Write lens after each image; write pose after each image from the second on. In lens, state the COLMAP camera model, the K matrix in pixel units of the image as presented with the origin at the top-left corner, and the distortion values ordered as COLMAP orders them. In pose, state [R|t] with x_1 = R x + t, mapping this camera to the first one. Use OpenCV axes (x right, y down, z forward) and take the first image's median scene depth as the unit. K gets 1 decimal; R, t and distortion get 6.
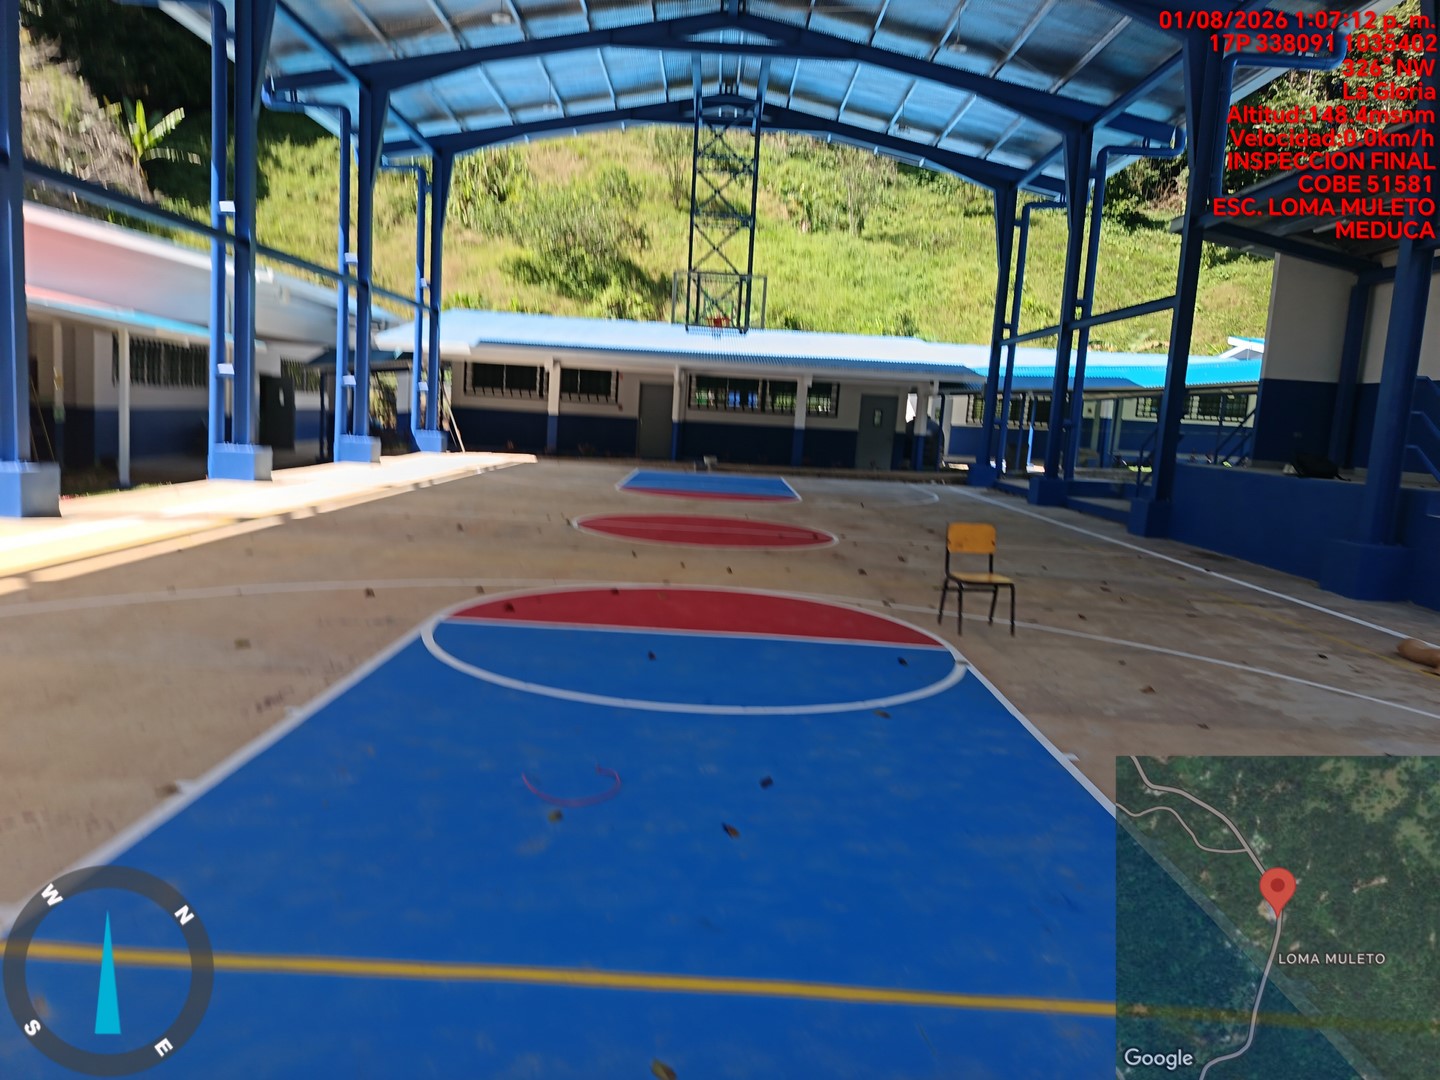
lens RADIAL K [[981.3, 0, 720.0], [0, 981.3, 540.0], [0, 0, 1]] dist [0.003059, 0.003419]
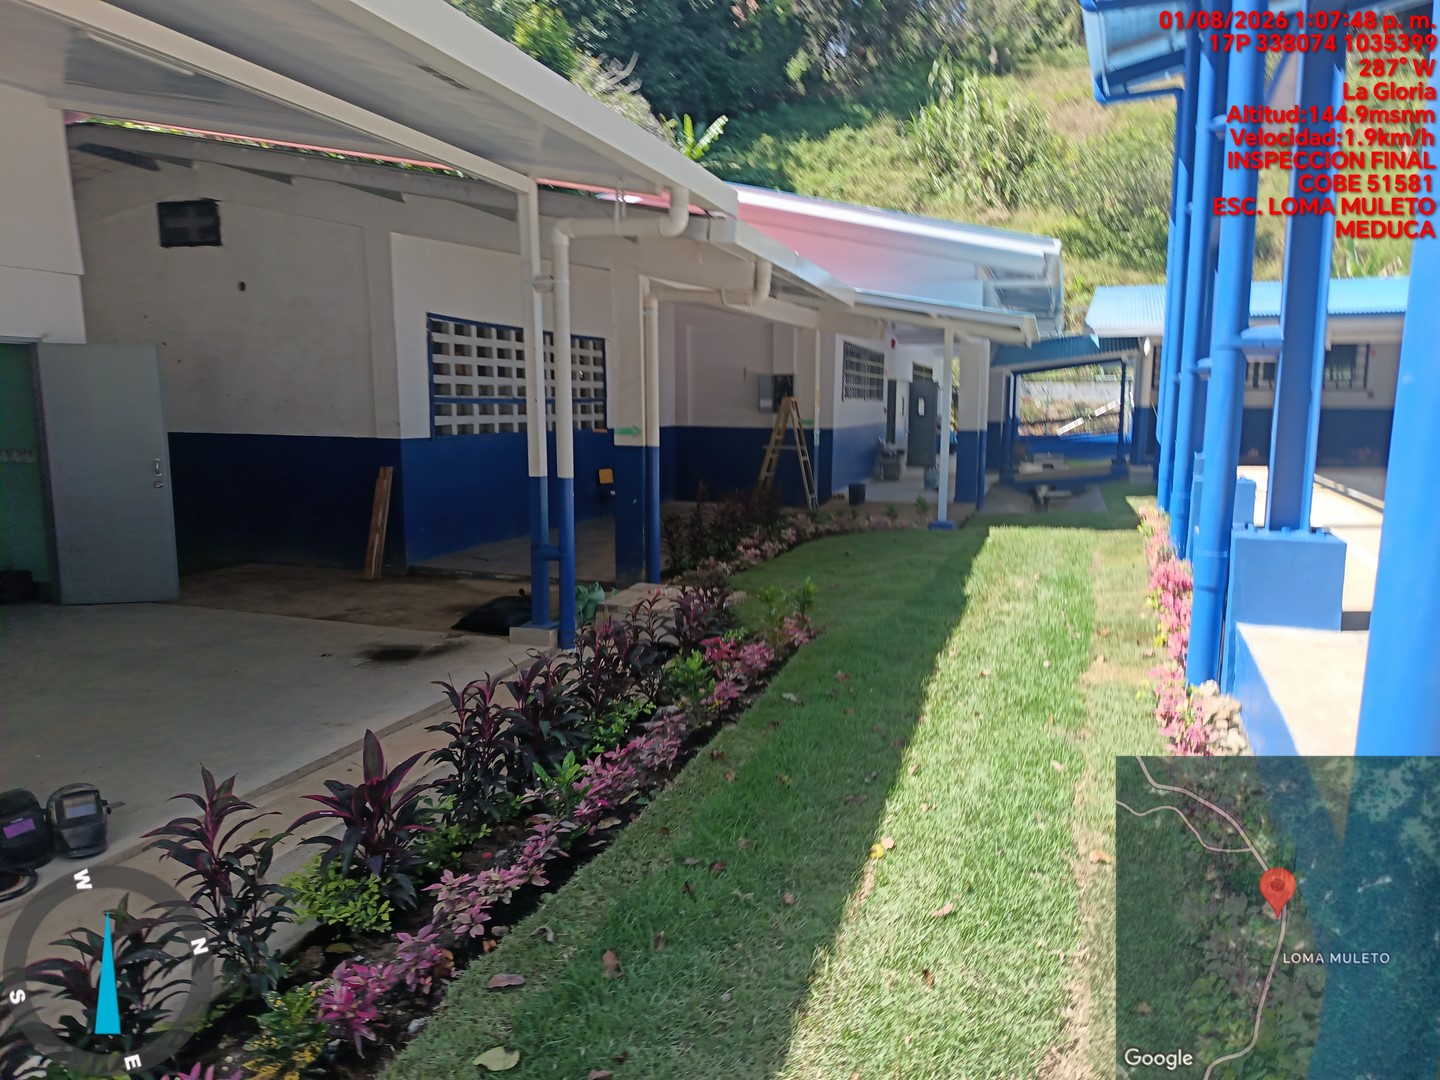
lens RADIAL K [[1017.9, 0, 720.0], [0, 1017.9, 540.0], [0, 0, 1]] dist [-0.002804, -0.026442]
pose [[0.922025, -0.012244, -0.386937, -0.151030], [0.010538, 0.999923, -0.006530, -0.017072], [0.386987, 0.001944, 0.922083, 0.077823]]
